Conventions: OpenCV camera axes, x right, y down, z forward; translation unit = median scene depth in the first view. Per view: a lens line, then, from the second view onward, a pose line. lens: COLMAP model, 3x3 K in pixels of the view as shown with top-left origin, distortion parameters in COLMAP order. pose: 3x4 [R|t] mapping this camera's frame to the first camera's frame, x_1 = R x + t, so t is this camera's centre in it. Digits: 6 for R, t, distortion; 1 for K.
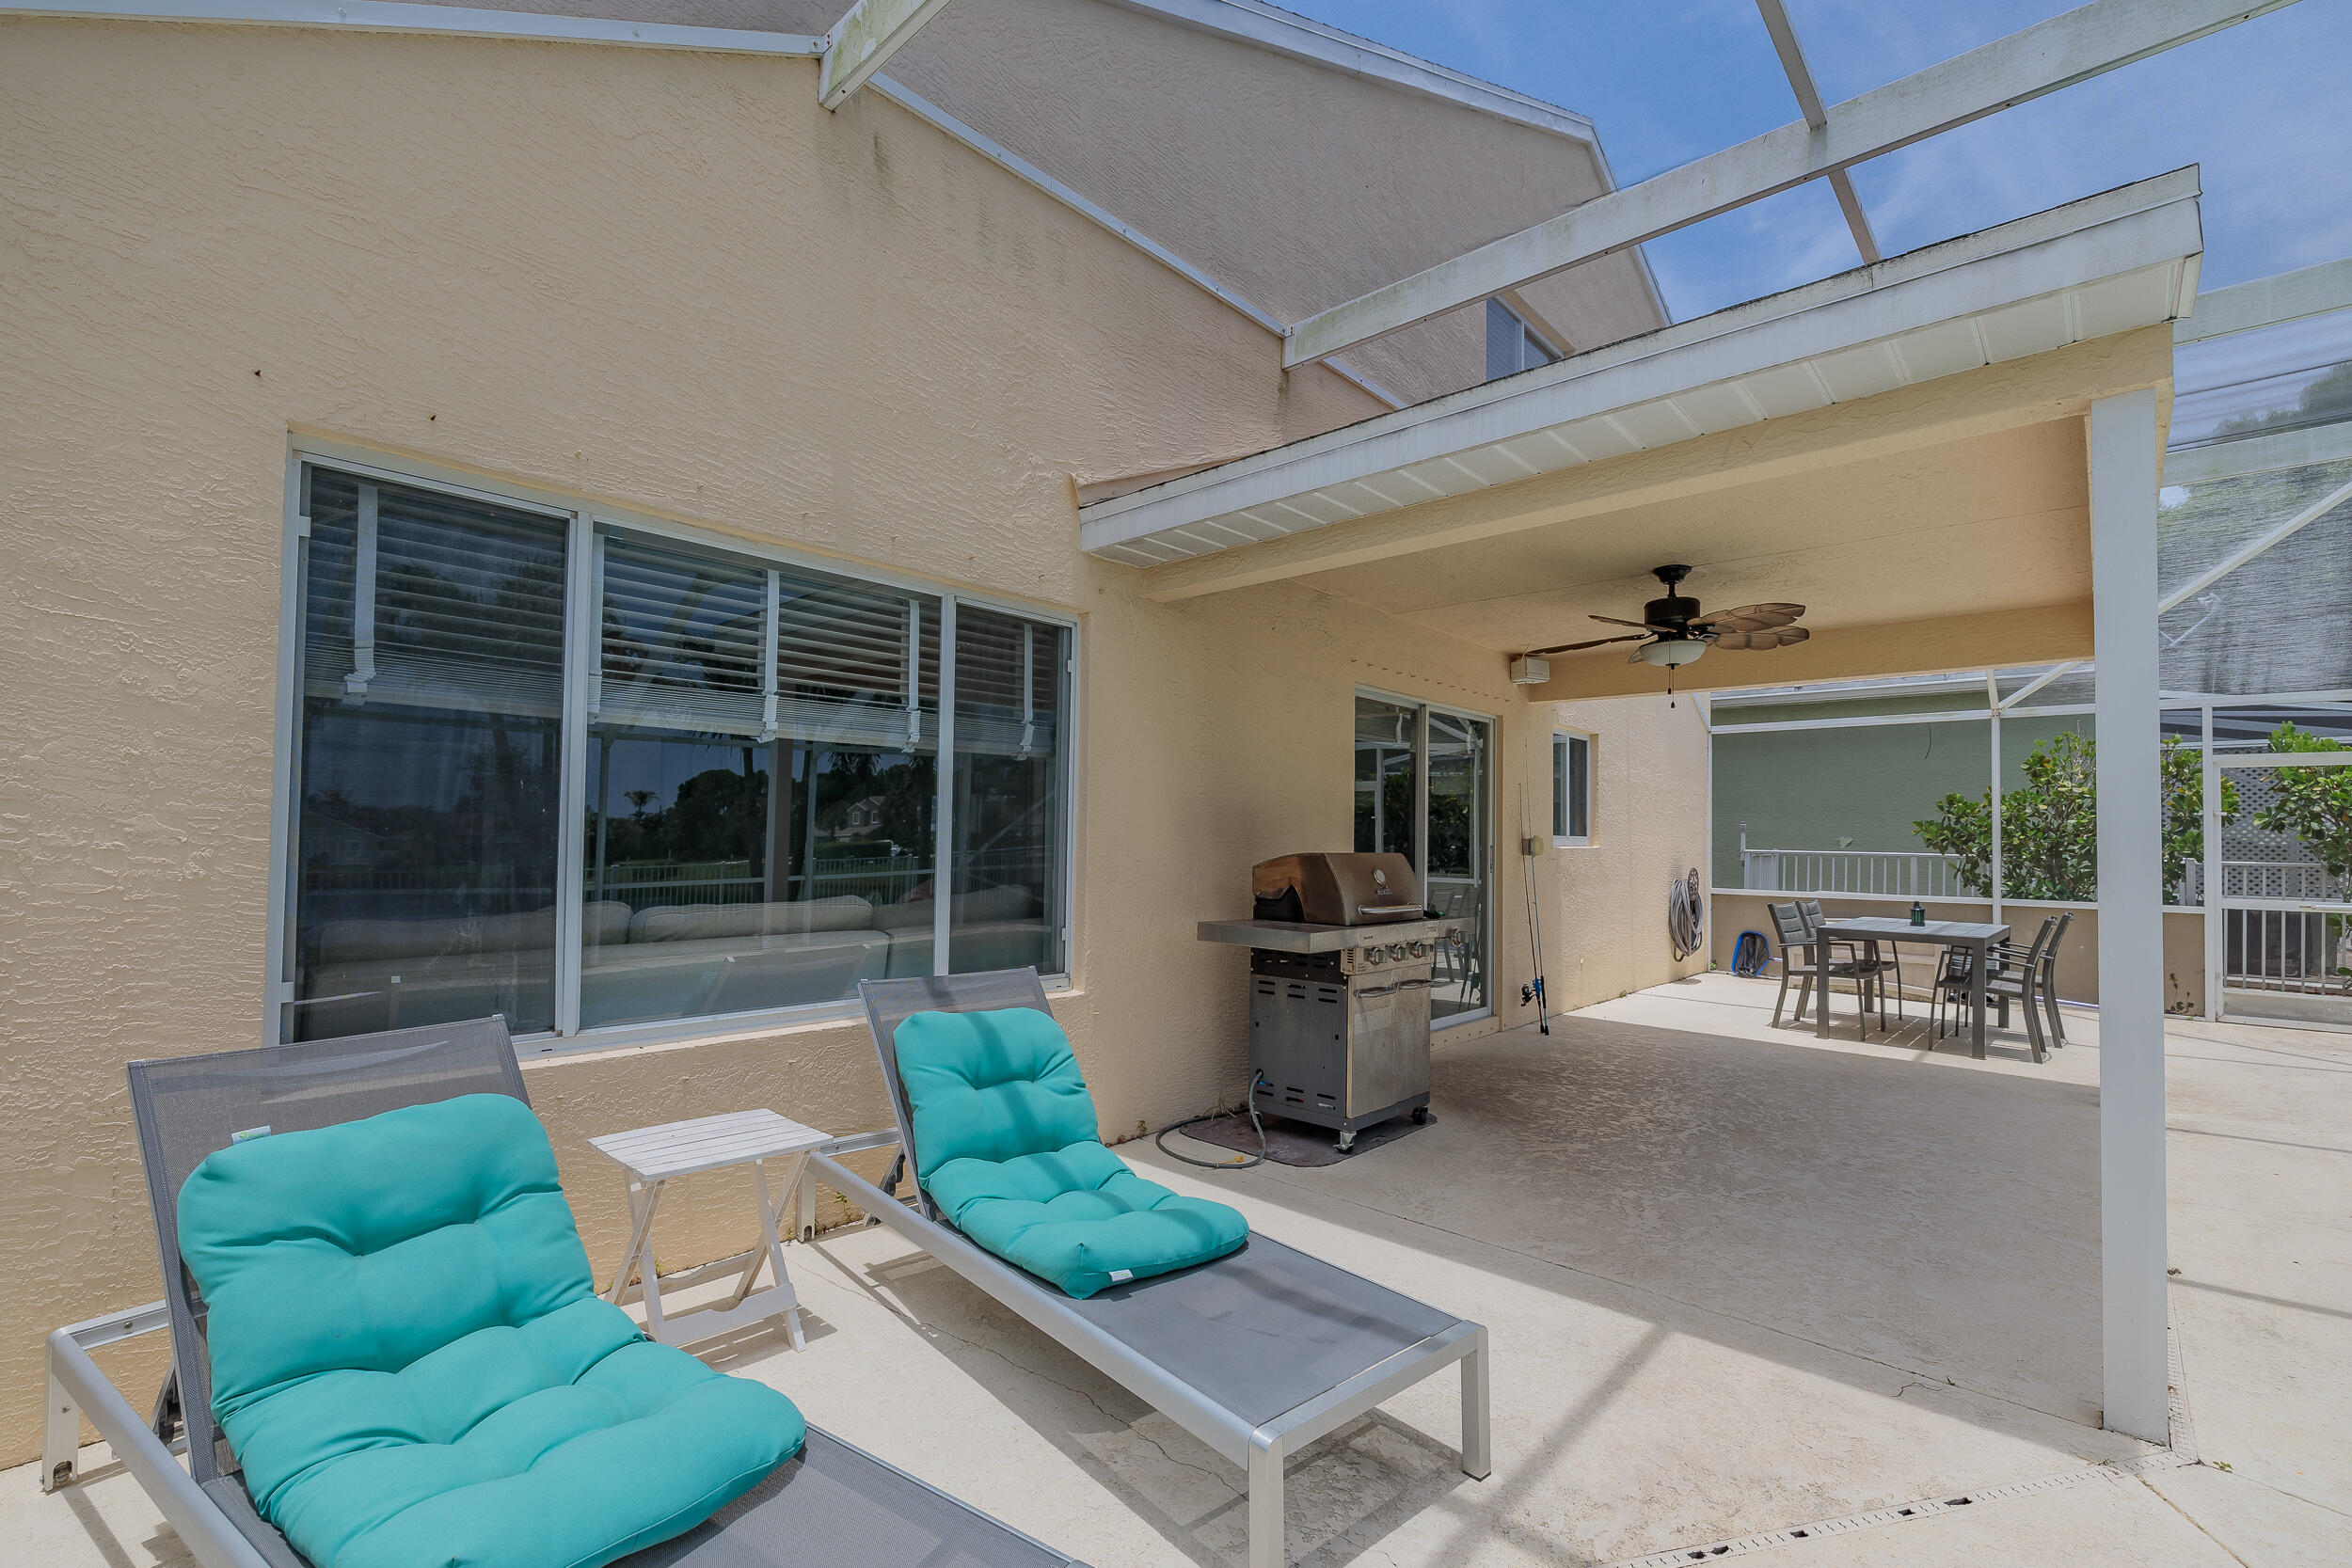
lens RADIAL K [[1033.8, 0, 1168.1], [0, 1033.8, 749.5], [0, 0, 1]] dist [0.000925, -0.000028]
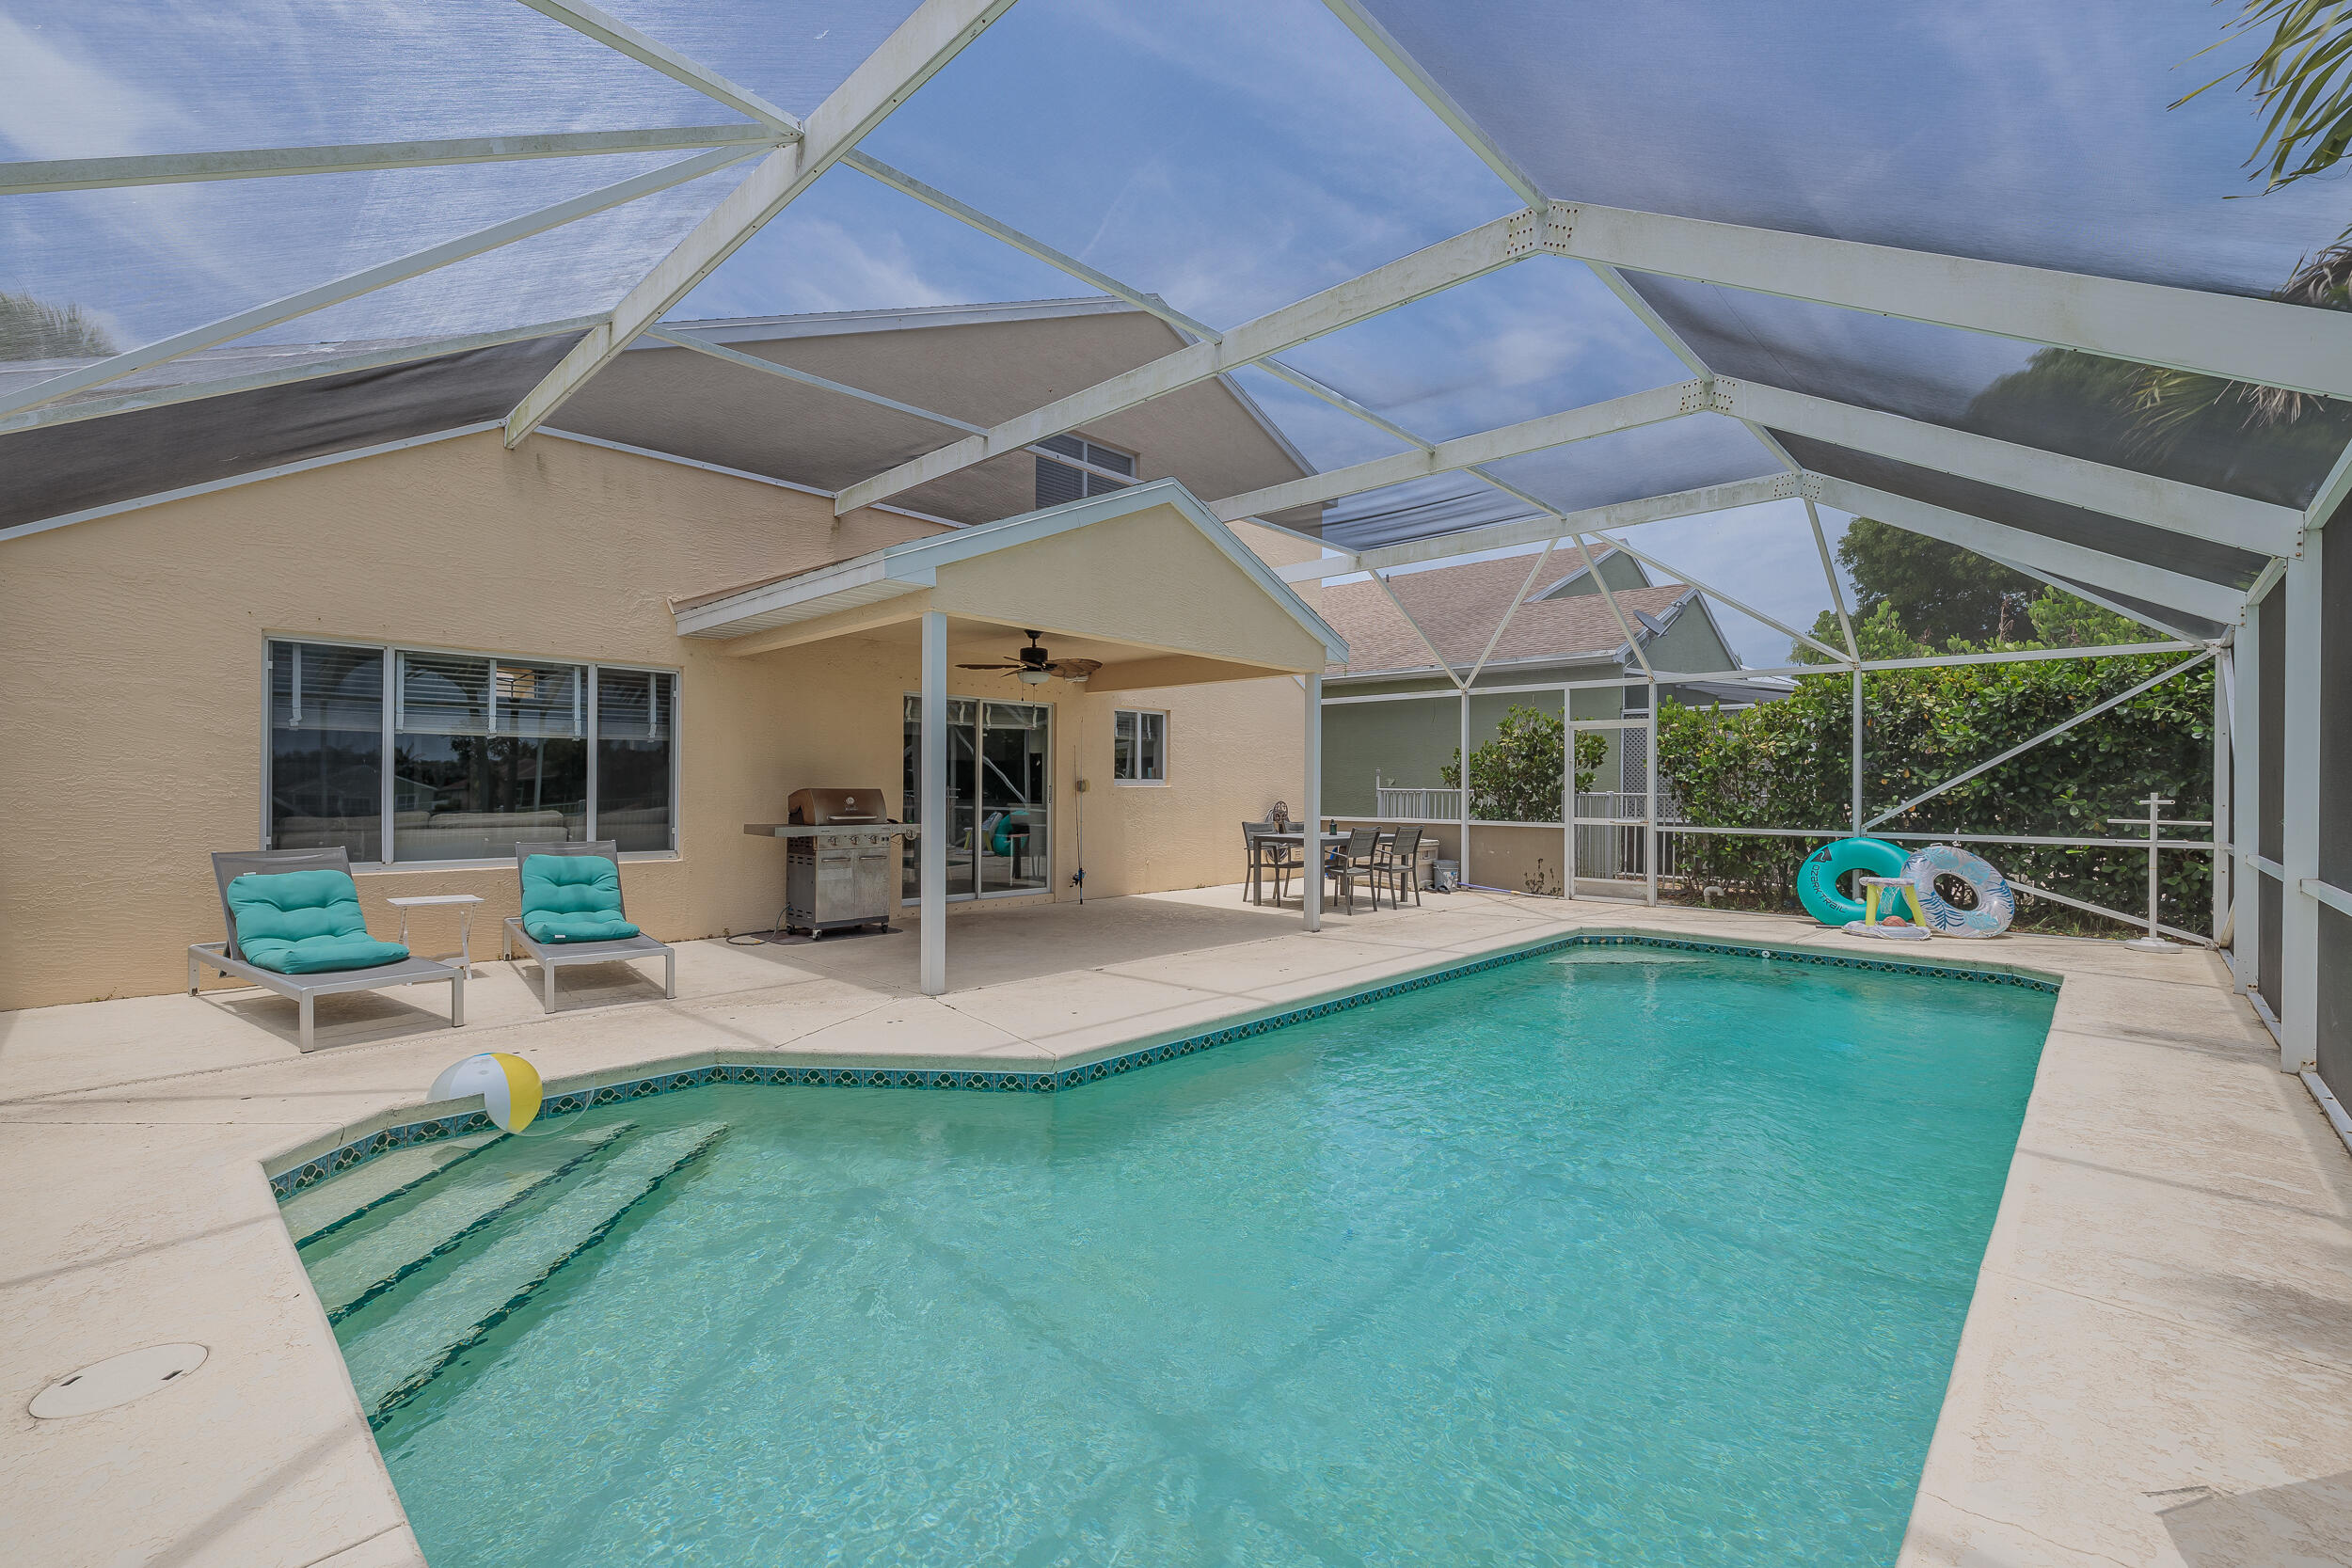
lens RADIAL K [[1008.2, 0, 1161.5], [0, 1008.2, 720.2], [0, 0, 1]] dist [0.000181, -0.000048]
pose [[0.999739, -0.008548, -0.021185, 0.896368], [0.008993, 0.999739, 0.021009, -0.064665], [0.021000, -0.021194, 0.999555, -0.917429]]
